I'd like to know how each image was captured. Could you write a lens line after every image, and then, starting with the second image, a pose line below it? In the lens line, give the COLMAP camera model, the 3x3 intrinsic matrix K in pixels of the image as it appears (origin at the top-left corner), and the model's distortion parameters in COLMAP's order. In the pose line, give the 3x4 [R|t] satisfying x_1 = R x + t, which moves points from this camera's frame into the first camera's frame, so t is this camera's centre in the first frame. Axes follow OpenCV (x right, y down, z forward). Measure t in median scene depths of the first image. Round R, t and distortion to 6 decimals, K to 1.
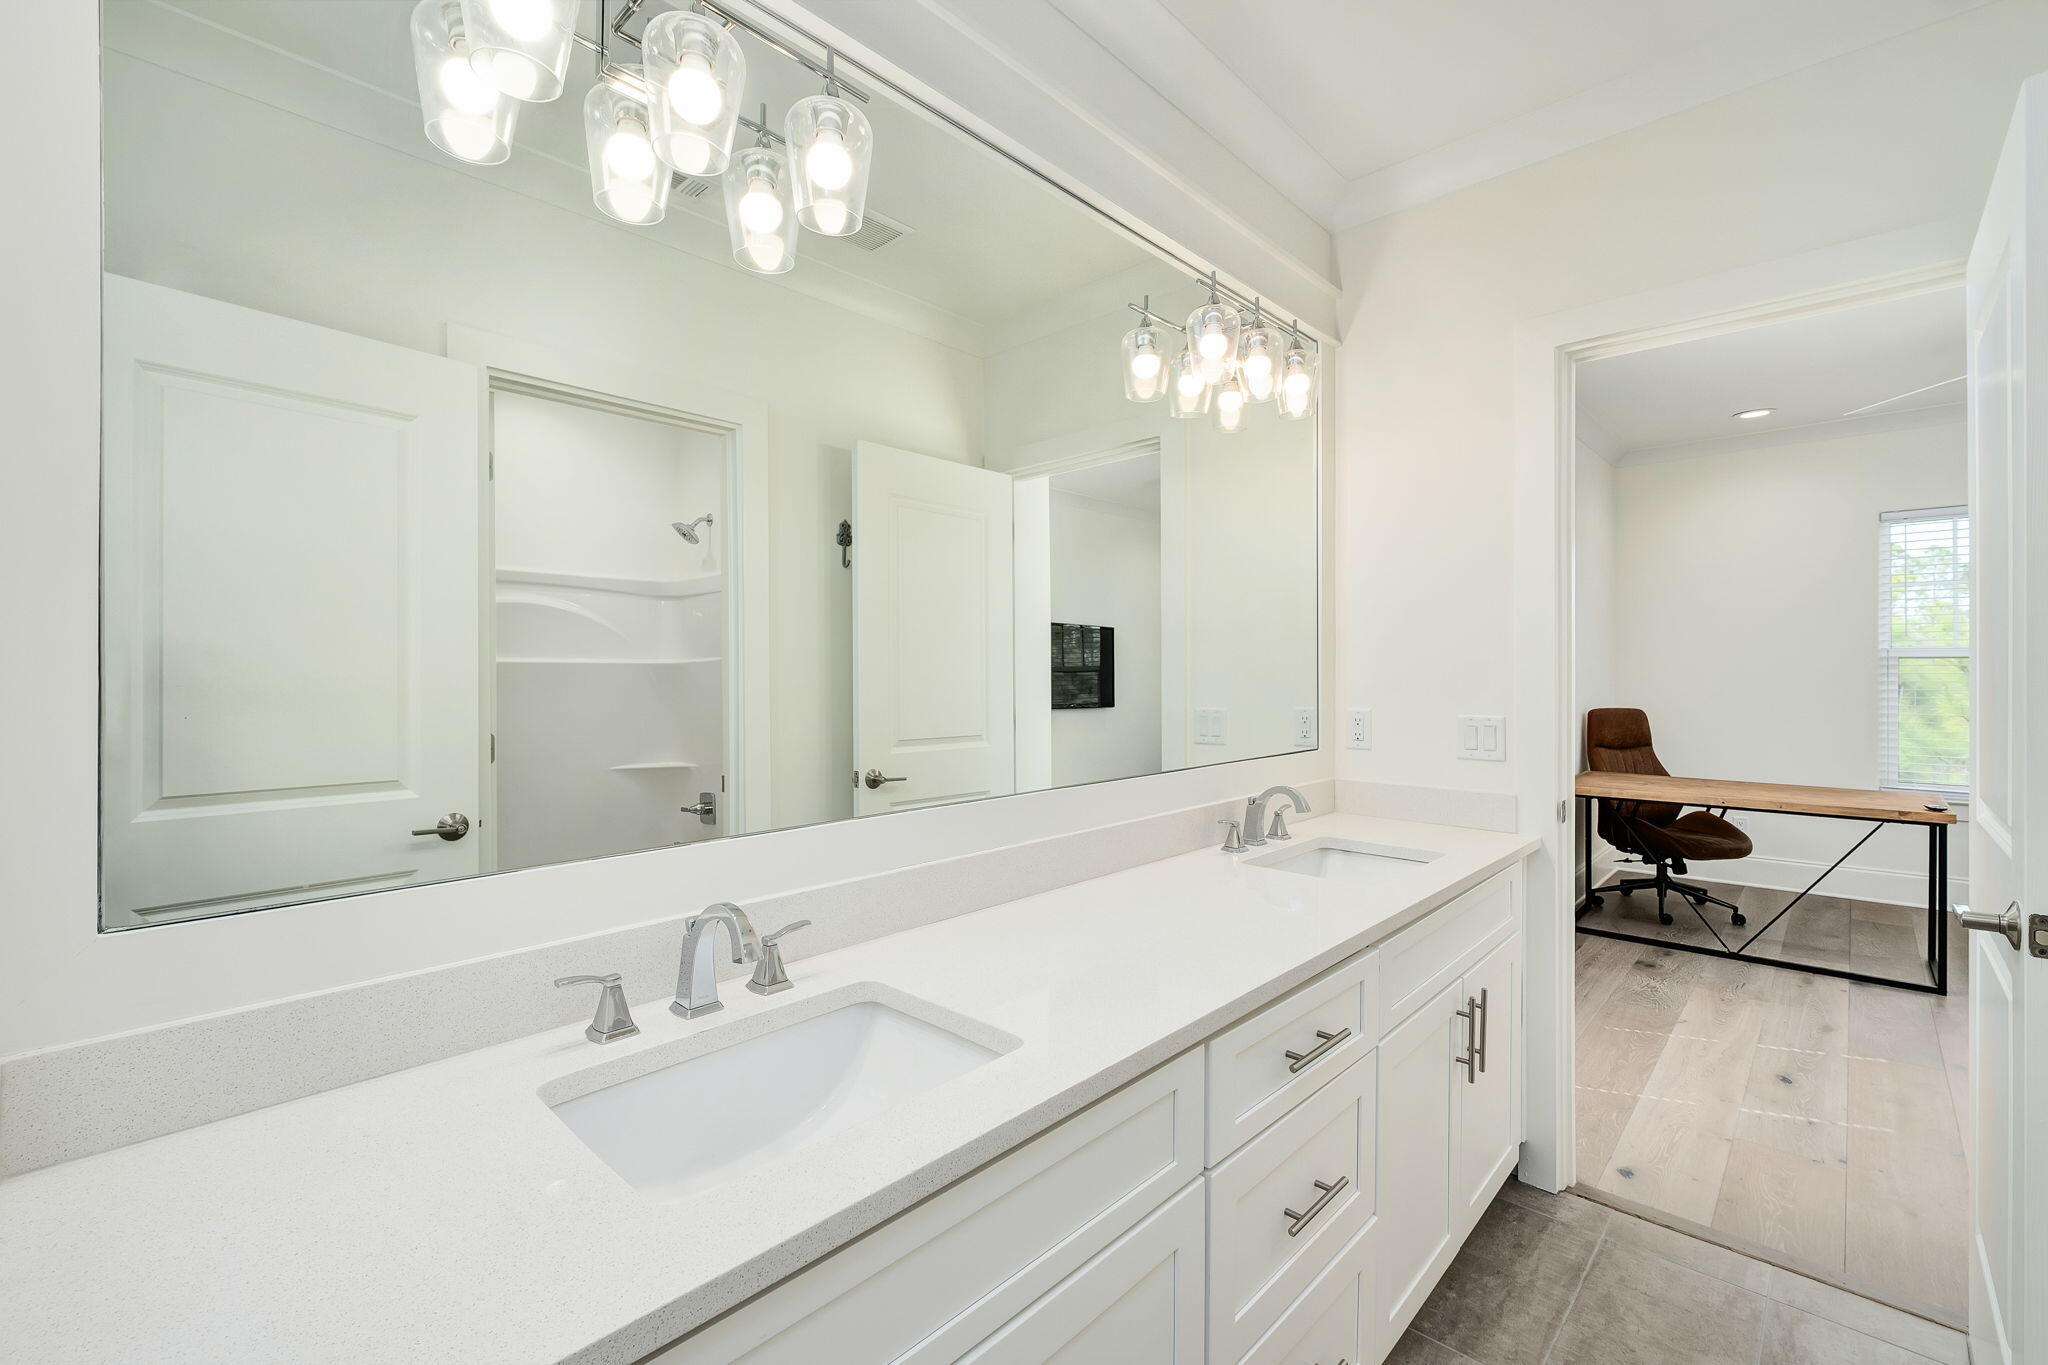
lens RADIAL K [[885.8, 0, 1028.6], [0, 885.8, 671.7], [0, 0, 1]] dist [-0.002438, -0.001092]
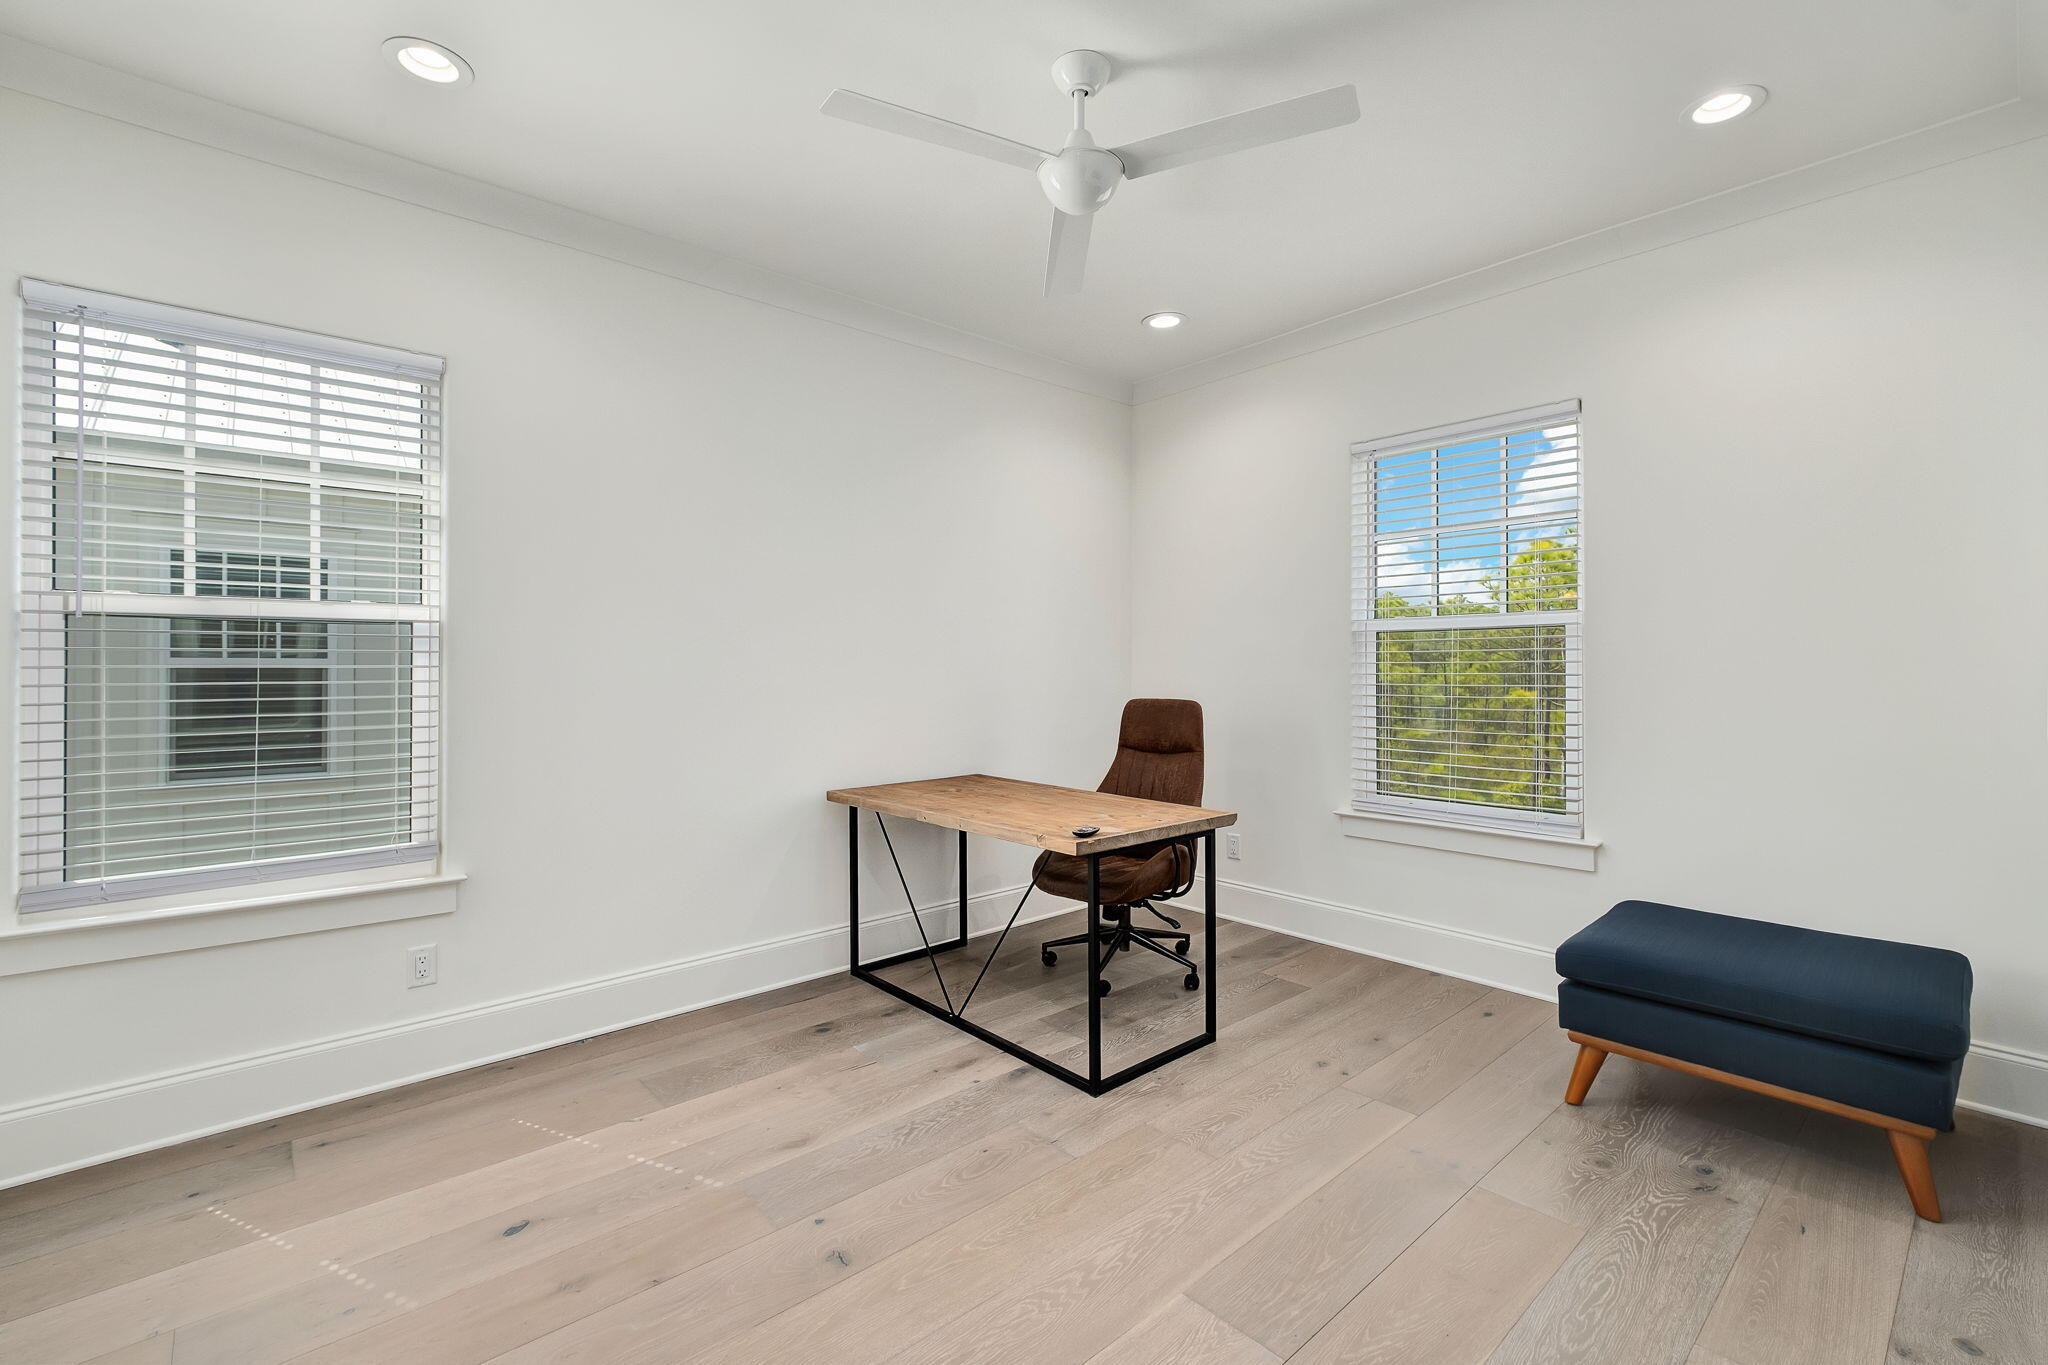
lens RADIAL K [[885.8, 0, 1028.6], [0, 885.8, 671.7], [0, 0, 1]] dist [-0.002438, -0.001092]
pose [[0.996327, 0.005523, -0.085455, 1.044424], [-0.005358, 0.999983, 0.002163, 0.023433], [0.085465, -0.001698, 0.996340, 0.284161]]
